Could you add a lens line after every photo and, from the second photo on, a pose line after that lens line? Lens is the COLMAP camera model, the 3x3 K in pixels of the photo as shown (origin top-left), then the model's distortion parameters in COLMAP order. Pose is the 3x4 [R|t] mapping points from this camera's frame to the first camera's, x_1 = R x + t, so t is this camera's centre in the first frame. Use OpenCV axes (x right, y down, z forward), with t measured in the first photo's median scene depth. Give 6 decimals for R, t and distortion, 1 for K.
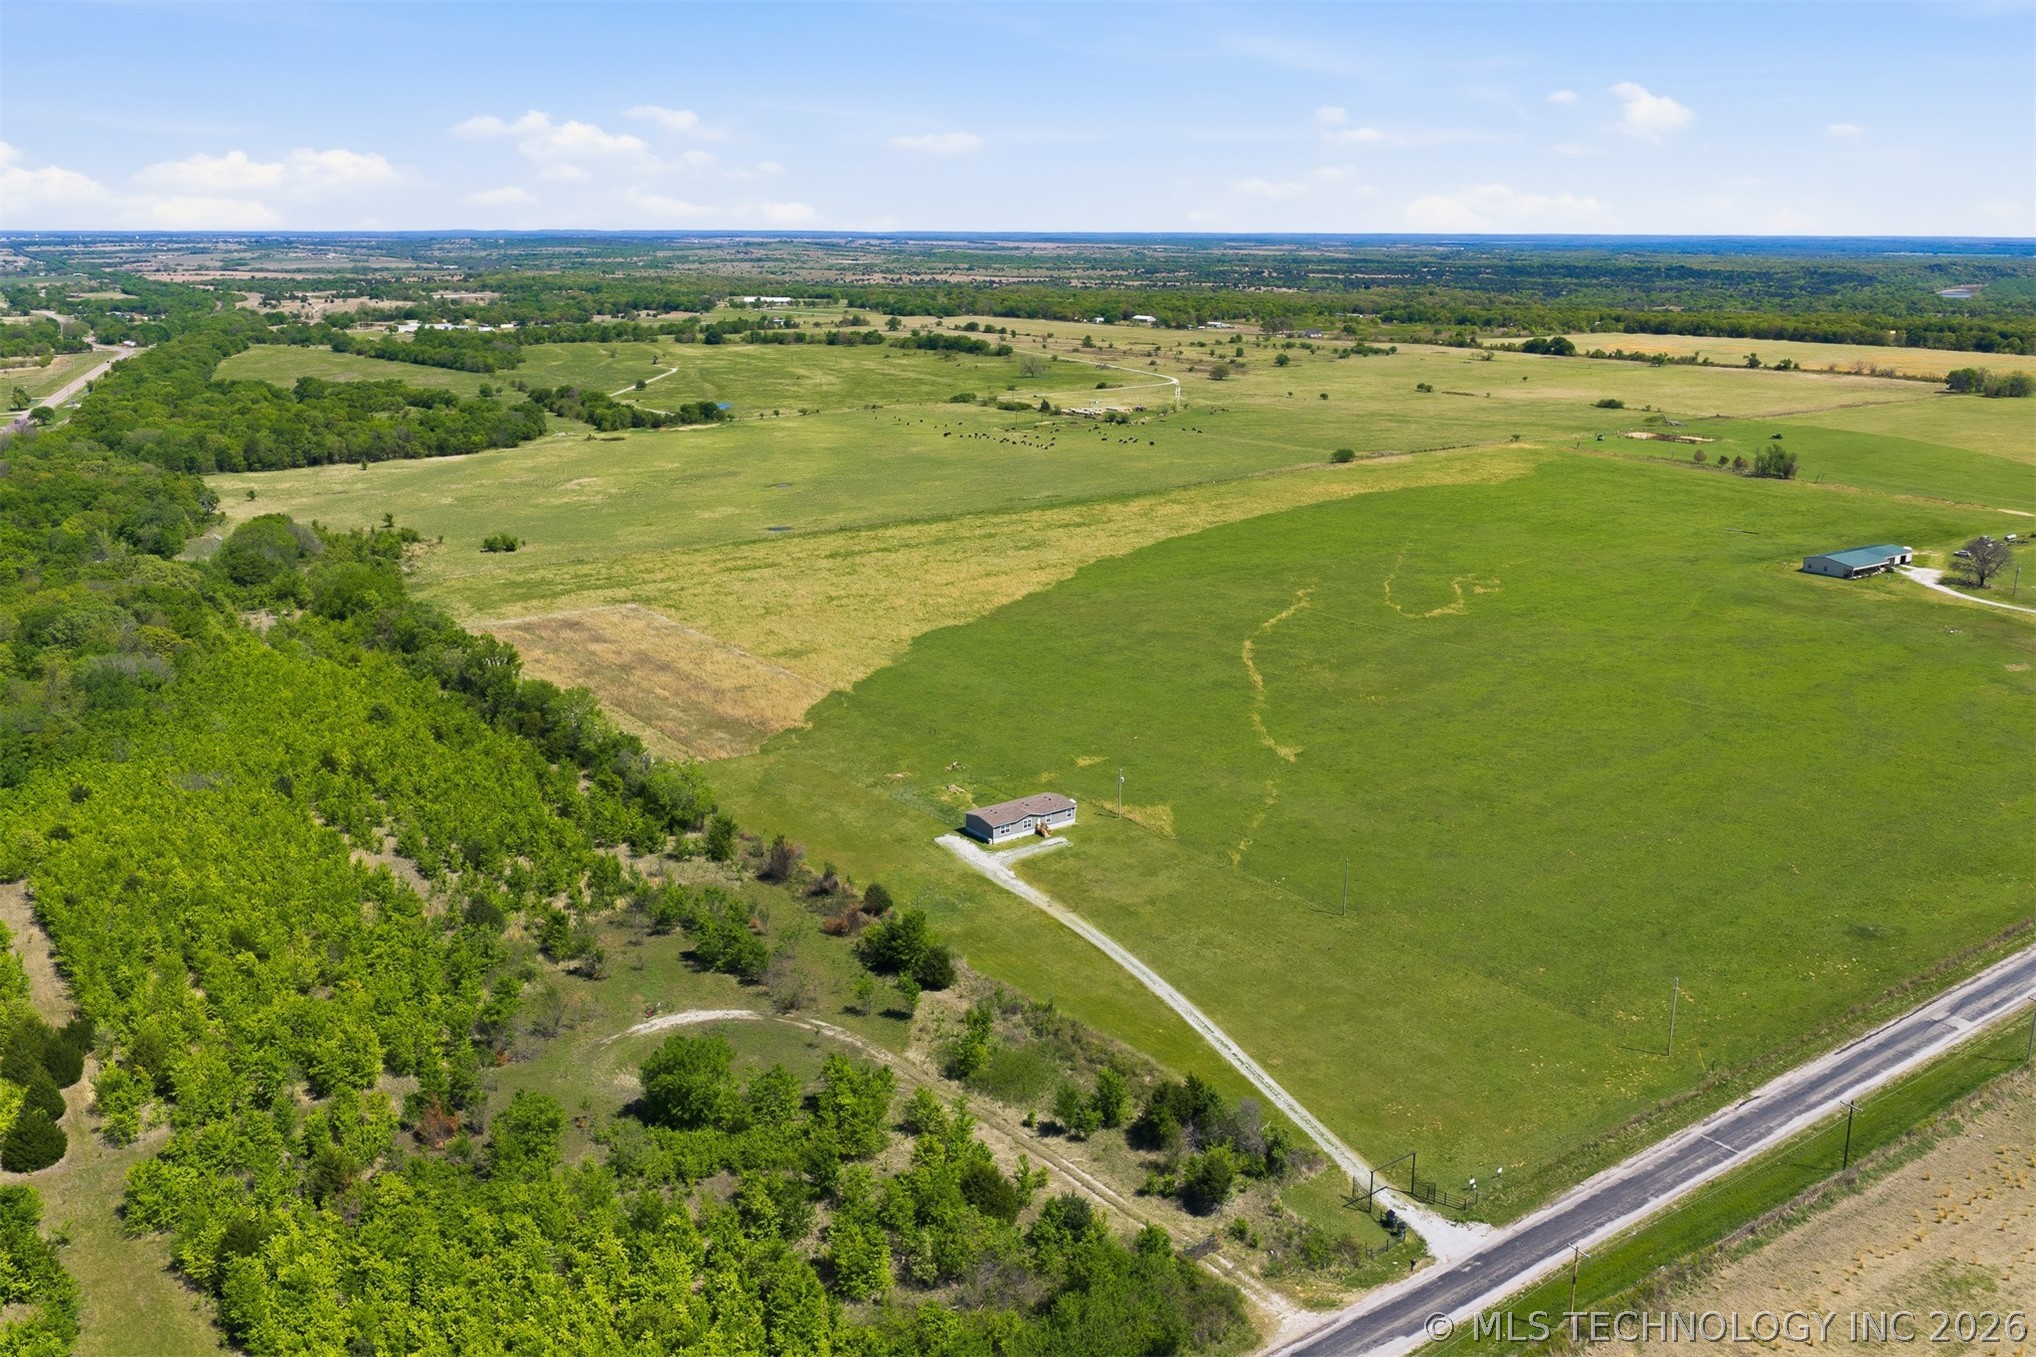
lens RADIAL K [[1725.2, 0, 1018.8], [0, 1725.2, 628.7], [0, 0, 1]] dist [0.009080, -0.001095]
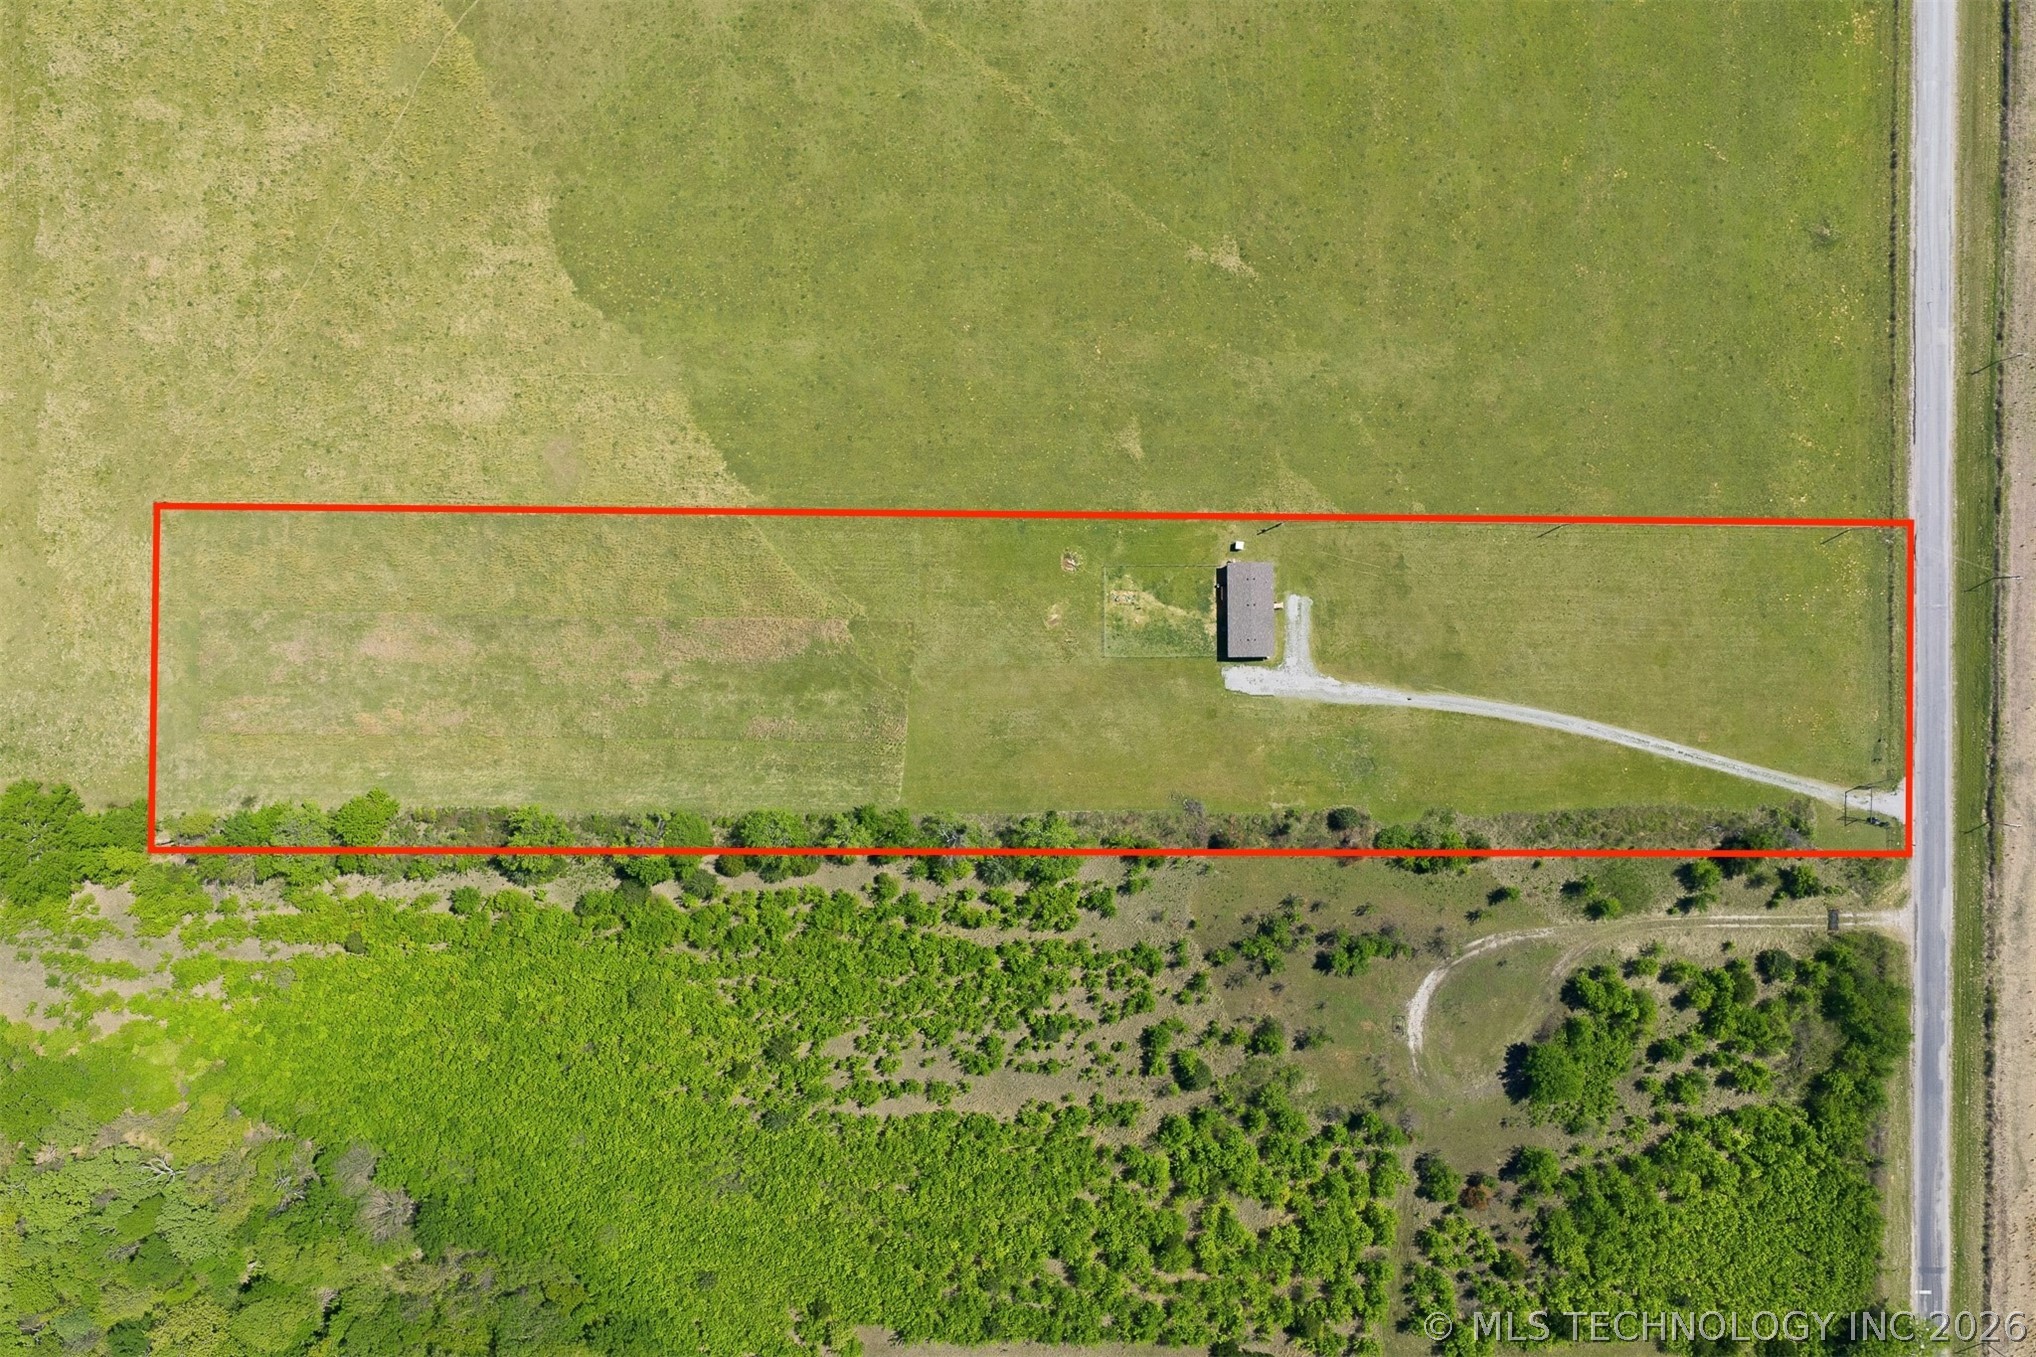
lens RADIAL K [[1688.6, 0, 1011.7], [0, 1688.6, 668.7], [0, 0, 1]] dist [0.009650, -0.009948]
pose [[0.586085, -0.810160, -0.012040, -0.109083], [0.178522, 0.114623, 0.977237, -1.000468], [-0.790338, -0.574893, 0.211810, 0.884583]]
